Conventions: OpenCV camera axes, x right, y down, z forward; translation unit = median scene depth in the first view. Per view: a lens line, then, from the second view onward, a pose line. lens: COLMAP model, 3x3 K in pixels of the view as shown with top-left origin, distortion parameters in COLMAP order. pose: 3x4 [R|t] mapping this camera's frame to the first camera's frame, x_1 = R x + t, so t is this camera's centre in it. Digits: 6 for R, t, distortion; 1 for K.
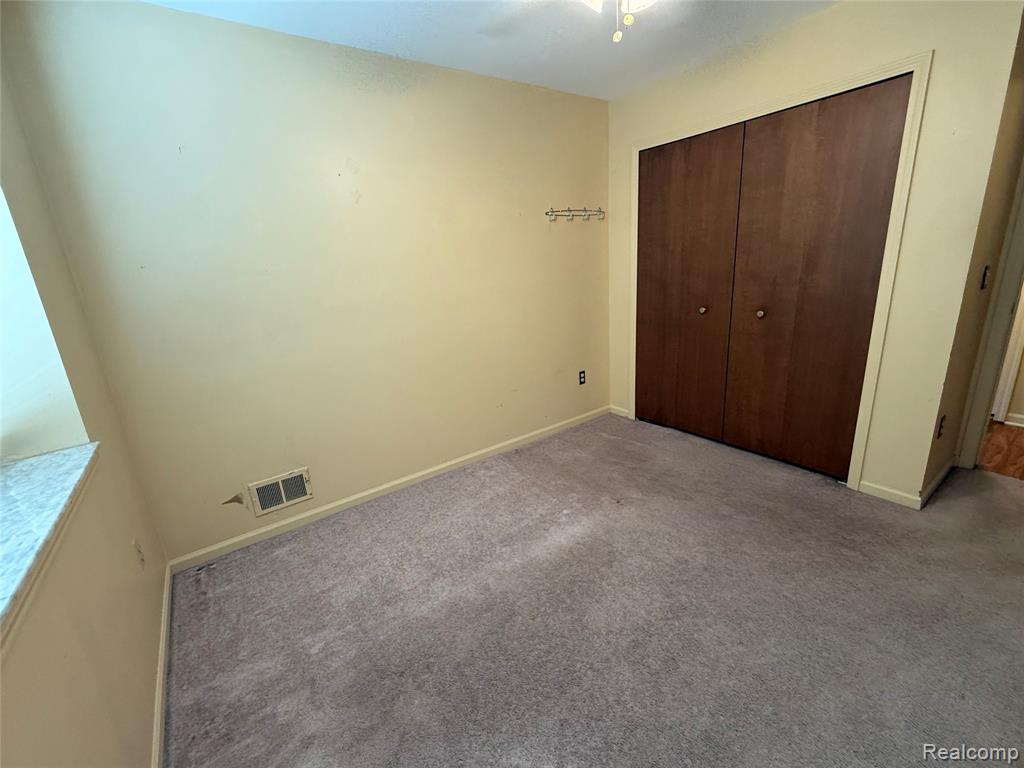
lens RADIAL K [[414.5, 0, 510.5], [0, 414.5, 383.0], [0, 0, 1]] dist [0.001090, -0.000085]
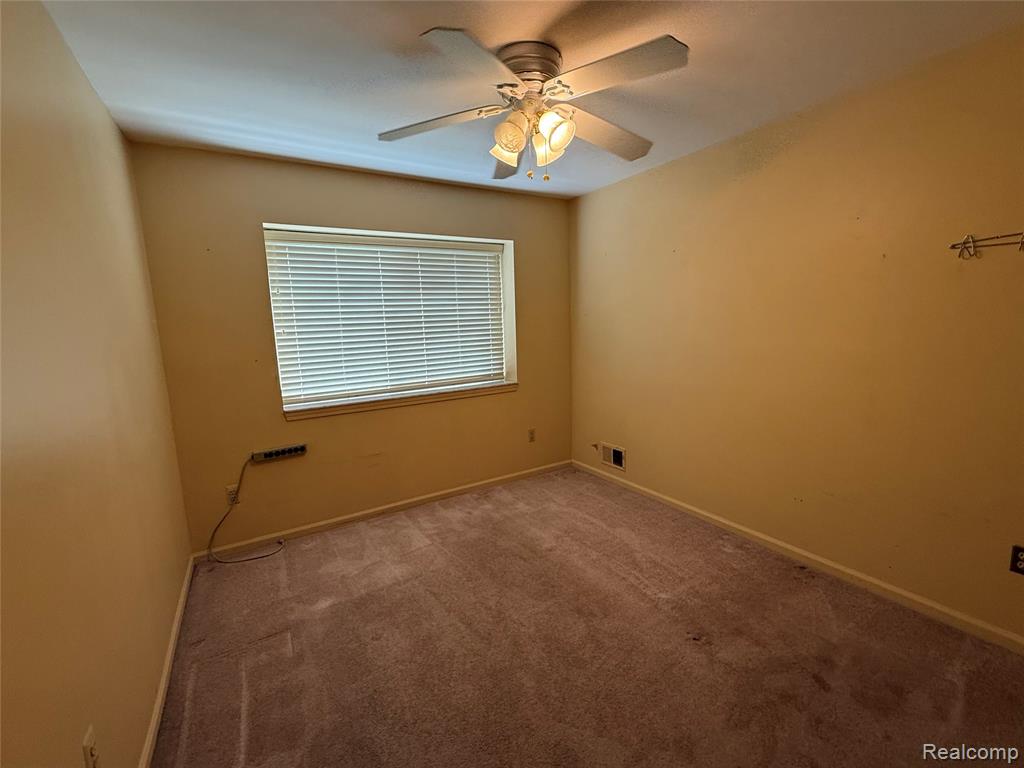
lens RADIAL K [[414.5, 0, 510.5], [0, 414.5, 383.0], [0, 0, 1]] dist [0.001090, -0.000085]
pose [[-0.034606, 0.225324, -0.973669, 0.919282], [-0.240226, 0.943813, 0.226953, -0.259433], [0.970100, 0.241754, 0.021467, 0.524812]]
